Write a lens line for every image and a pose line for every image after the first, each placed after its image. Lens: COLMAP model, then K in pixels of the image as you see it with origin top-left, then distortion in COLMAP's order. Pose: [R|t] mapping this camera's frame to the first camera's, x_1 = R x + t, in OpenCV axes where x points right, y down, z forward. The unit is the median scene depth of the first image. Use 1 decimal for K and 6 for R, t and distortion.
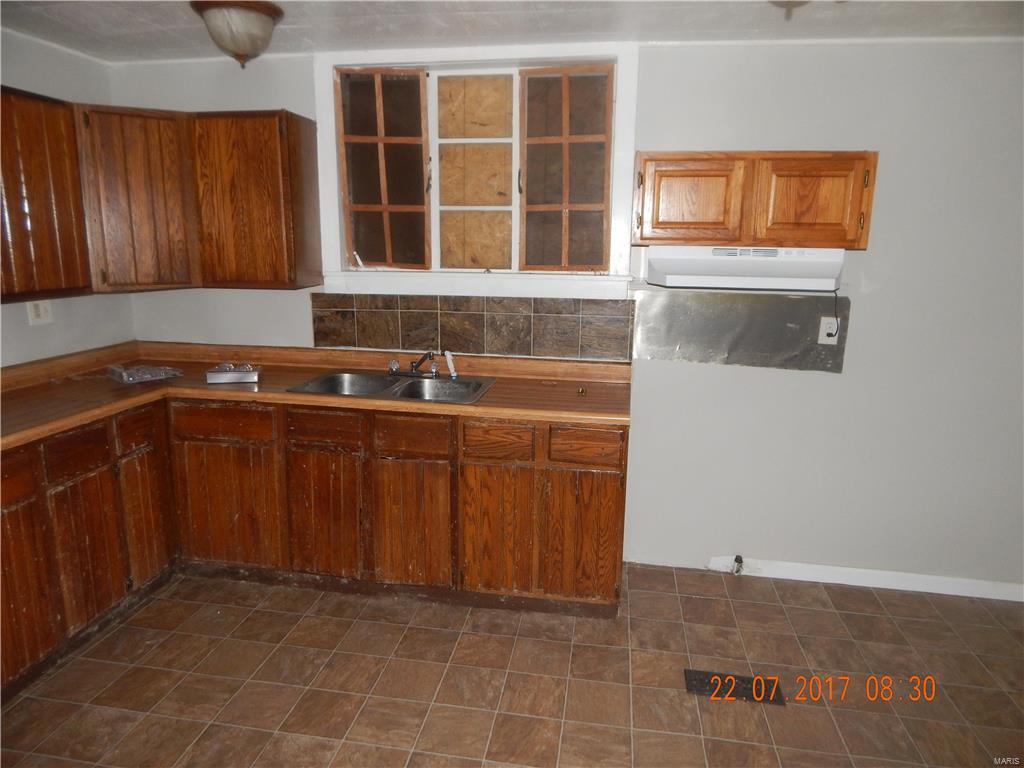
lens RADIAL K [[673.4, 0, 512.8], [0, 673.4, 383.2], [0, 0, 1]] dist [-0.011116, -0.002539]
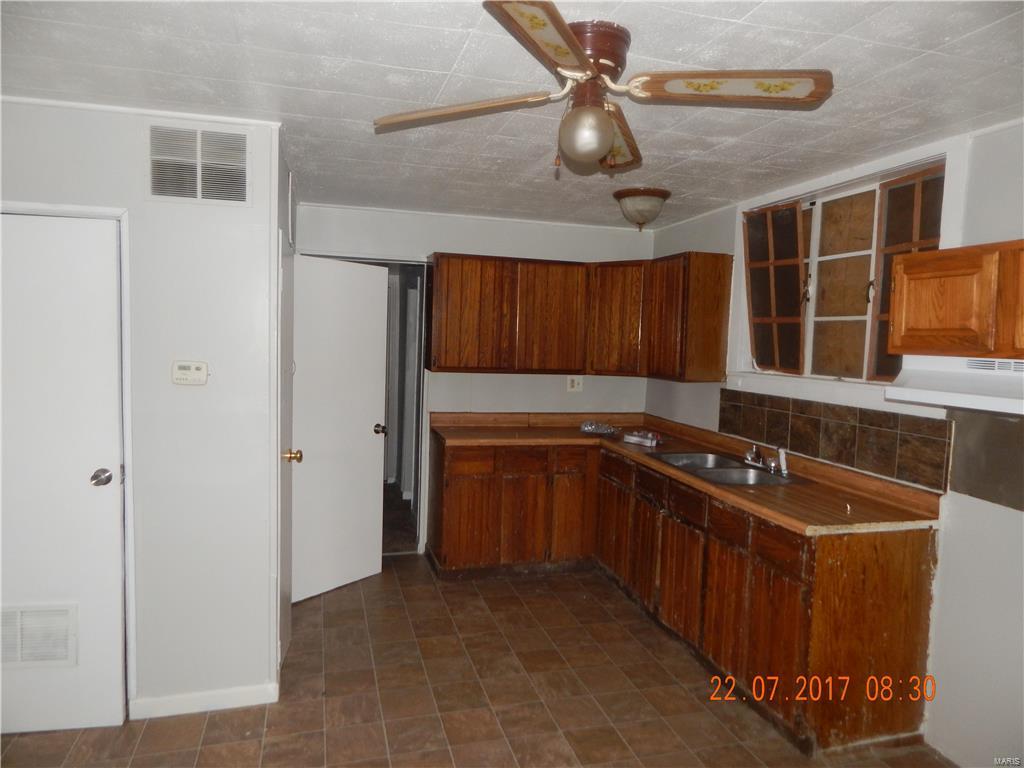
lens RADIAL K [[673.4, 0, 512.6], [0, 673.4, 383.1], [0, 0, 1]] dist [-0.011116, -0.002539]
pose [[0.410333, 0.063812, -0.909700, 0.695100], [-0.216573, 0.975829, -0.029238, -0.026005], [0.885846, 0.209014, 0.414235, 0.155485]]
